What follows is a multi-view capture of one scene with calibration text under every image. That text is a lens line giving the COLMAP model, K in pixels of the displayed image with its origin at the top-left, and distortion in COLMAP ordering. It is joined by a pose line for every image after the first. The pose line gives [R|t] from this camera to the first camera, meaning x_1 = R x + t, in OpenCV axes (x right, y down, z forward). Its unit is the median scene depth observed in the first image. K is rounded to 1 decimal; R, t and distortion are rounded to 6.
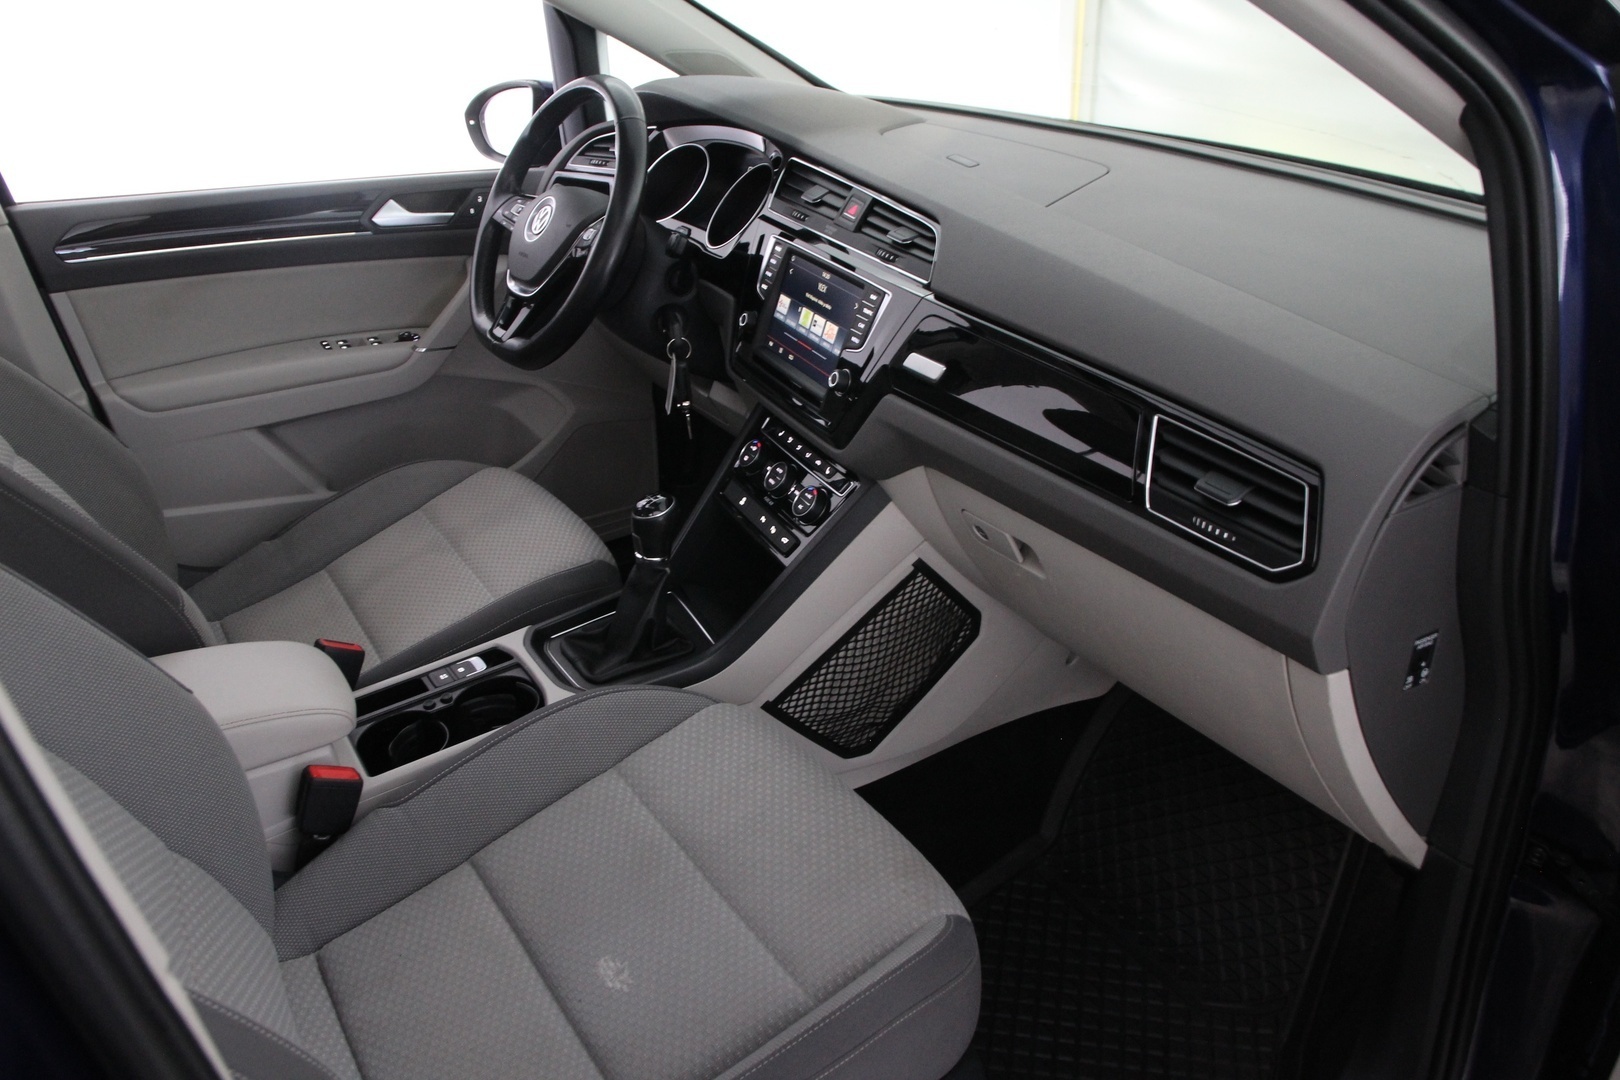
lens RADIAL K [[1273.1, 0, 816.8], [0, 1273.1, 551.0], [0, 0, 1]] dist [-0.148276, 0.125938]
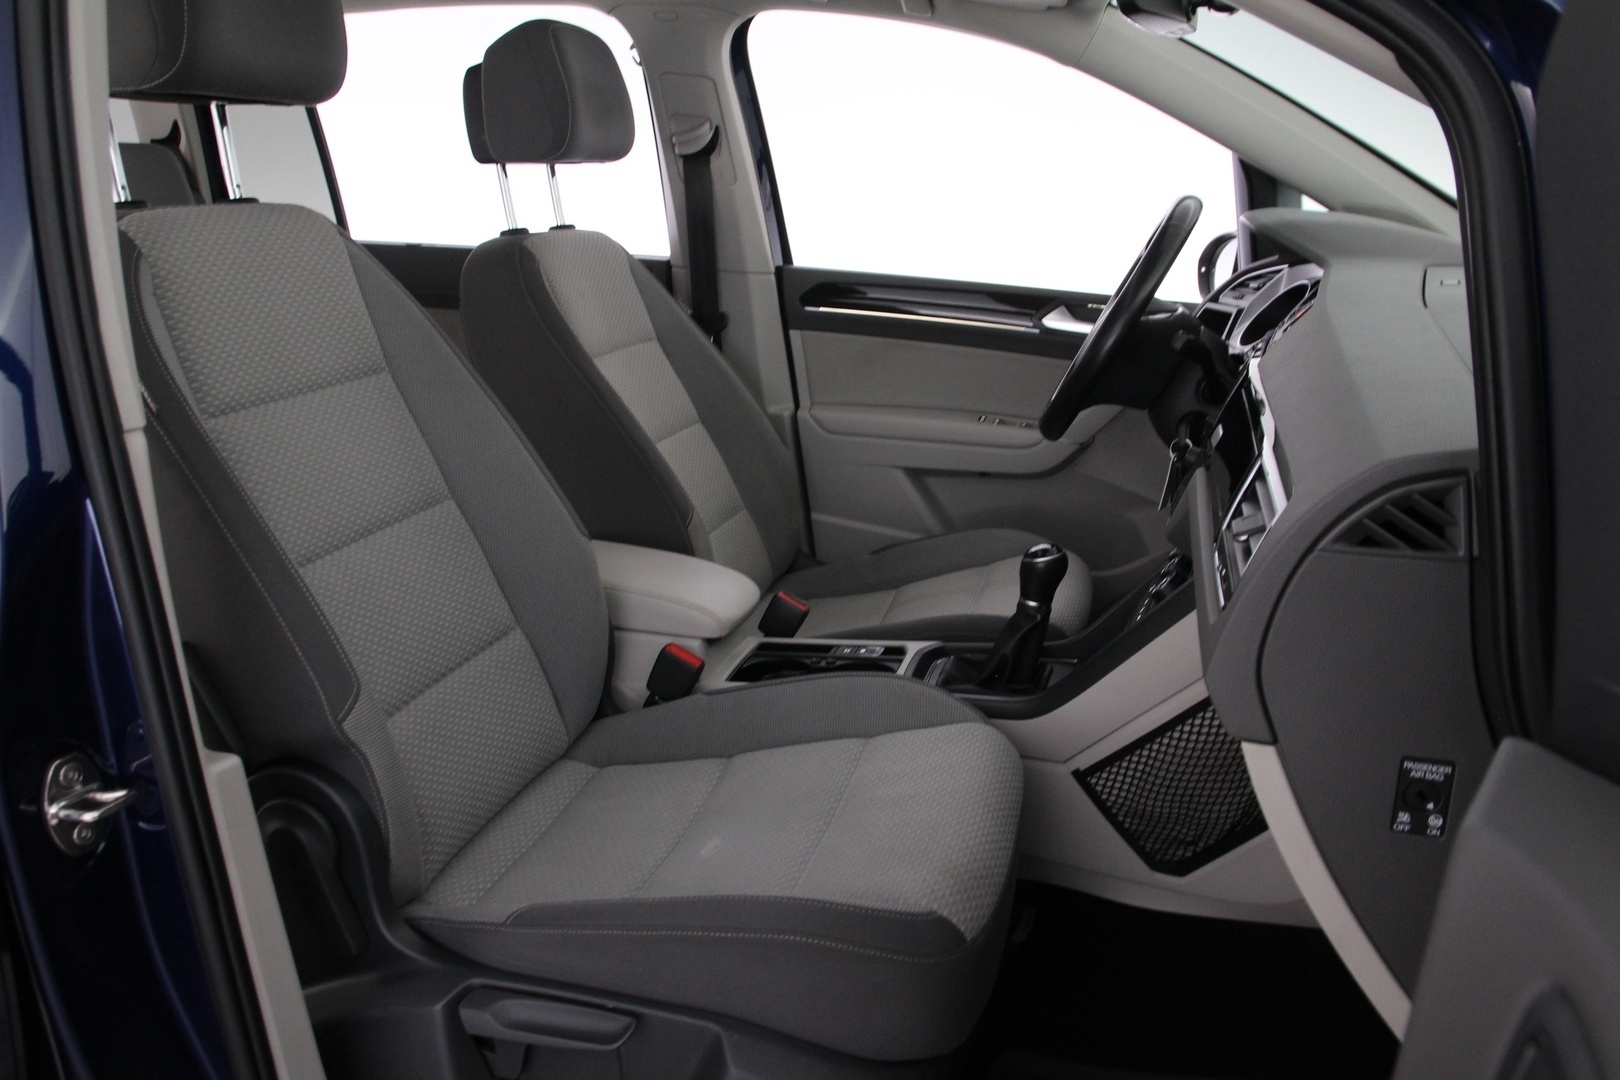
lens RADIAL K [[1273.1, 0, 816.8], [0, 1273.1, 551.0], [0, 0, 1]] dist [-0.148276, 0.125938]
pose [[0.682638, 0.224520, -0.695410, 0.459042], [-0.348701, 0.936381, -0.039976, 0.067434], [0.642194, 0.269780, 0.717500, 0.109226]]
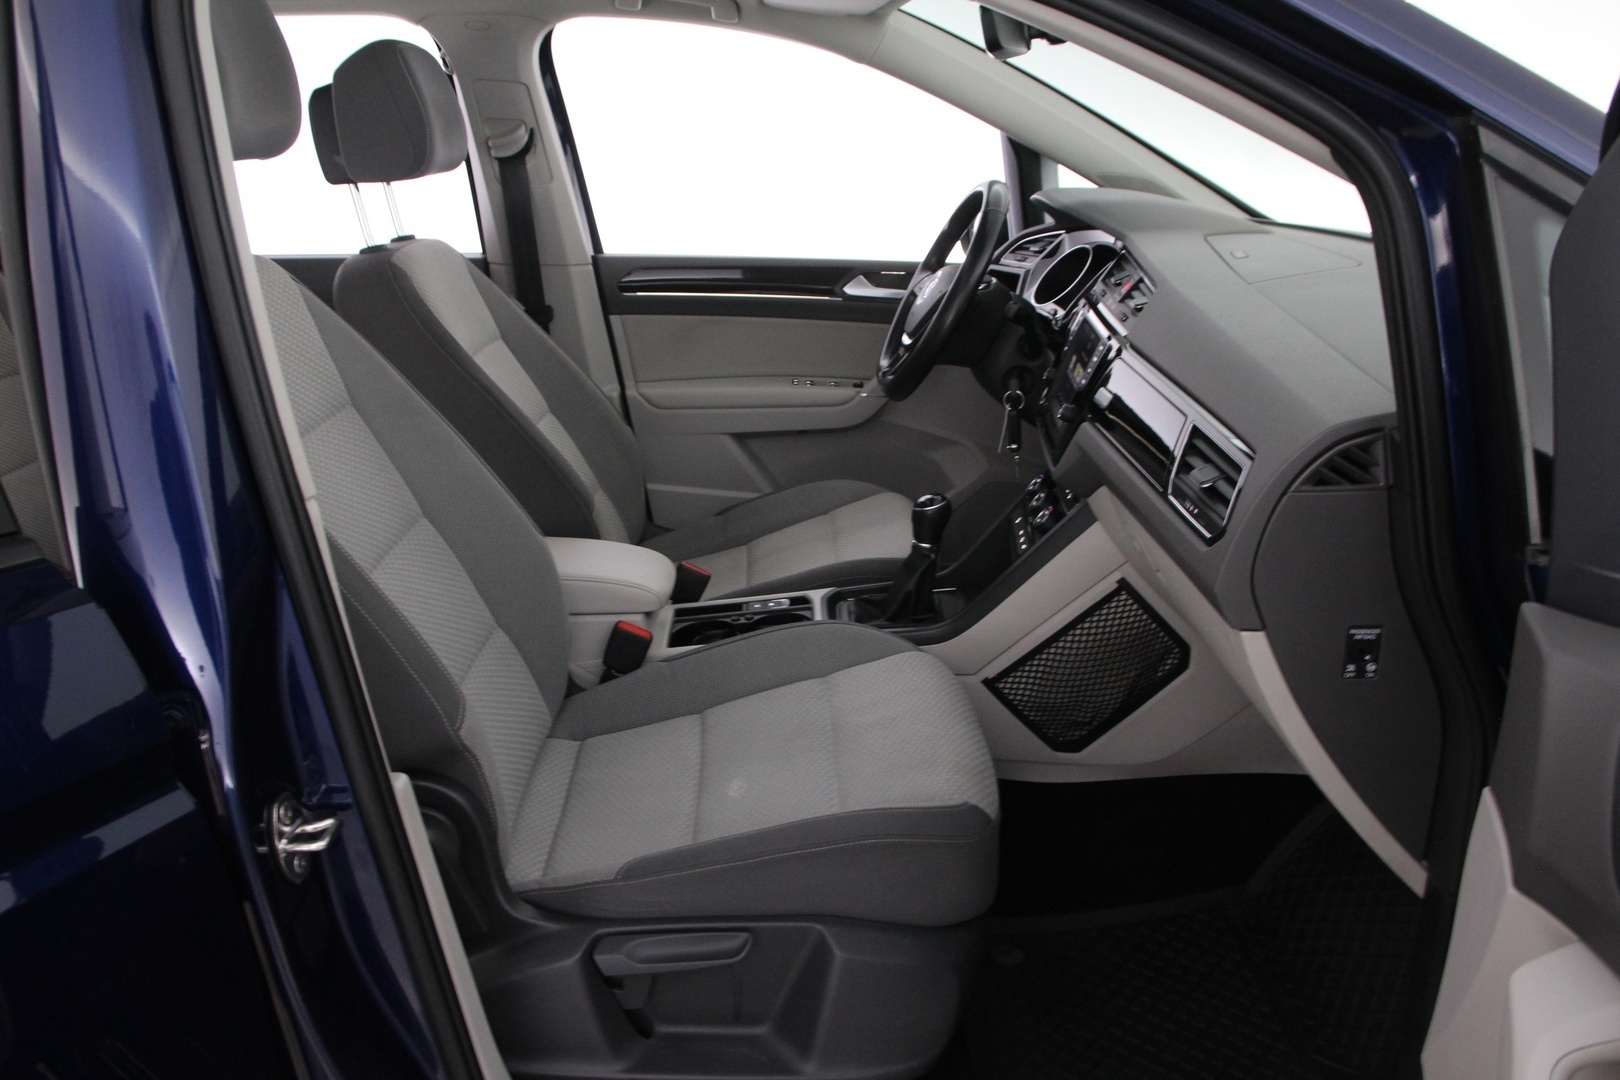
lens RADIAL K [[1273.1, 0, 816.8], [0, 1273.1, 551.0], [0, 0, 1]] dist [-0.148276, 0.125938]
pose [[0.859802, 0.159727, -0.485003, 0.374015], [-0.219196, 0.973305, -0.068046, 0.115493], [0.461187, 0.164817, 0.871861, -0.132389]]
